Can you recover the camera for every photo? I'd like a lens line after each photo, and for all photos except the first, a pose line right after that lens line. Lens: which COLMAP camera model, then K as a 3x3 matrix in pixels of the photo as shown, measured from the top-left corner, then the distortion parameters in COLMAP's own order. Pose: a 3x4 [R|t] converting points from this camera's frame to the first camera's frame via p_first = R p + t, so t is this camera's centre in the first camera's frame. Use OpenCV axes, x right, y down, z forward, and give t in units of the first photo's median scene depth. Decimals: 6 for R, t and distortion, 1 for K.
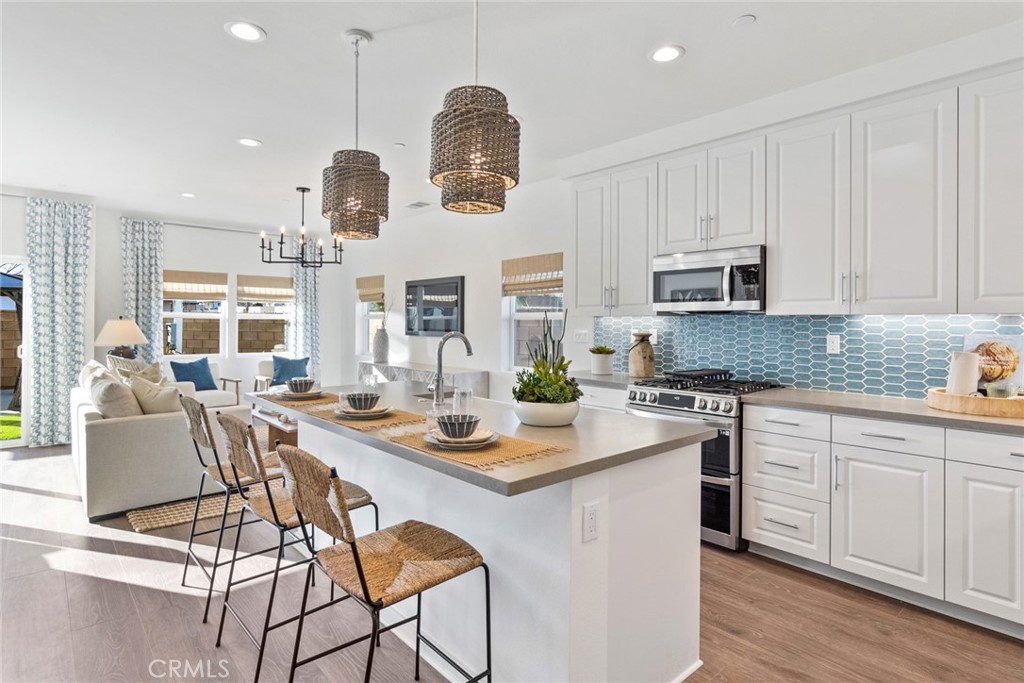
lens RADIAL K [[542.3, 0, 493.0], [0, 542.3, 318.6], [0, 0, 1]] dist [-0.001902, -0.001018]
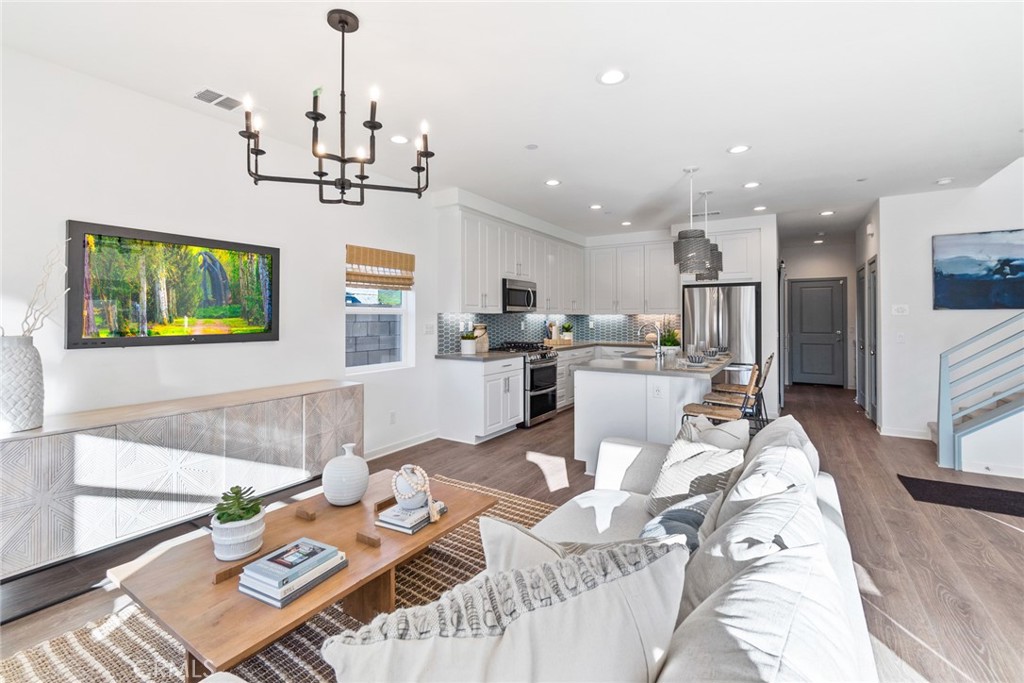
lens RADIAL K [[457.7, 0, 494.5], [0, 457.7, 316.5], [0, 0, 1]] dist [-0.002592, 0.000375]
pose [[-0.283755, -0.002531, 0.958894, -0.732135], [-0.008491, 0.999964, 0.000127, 0.003681], [-0.958859, -0.008106, -0.283766, 0.971374]]
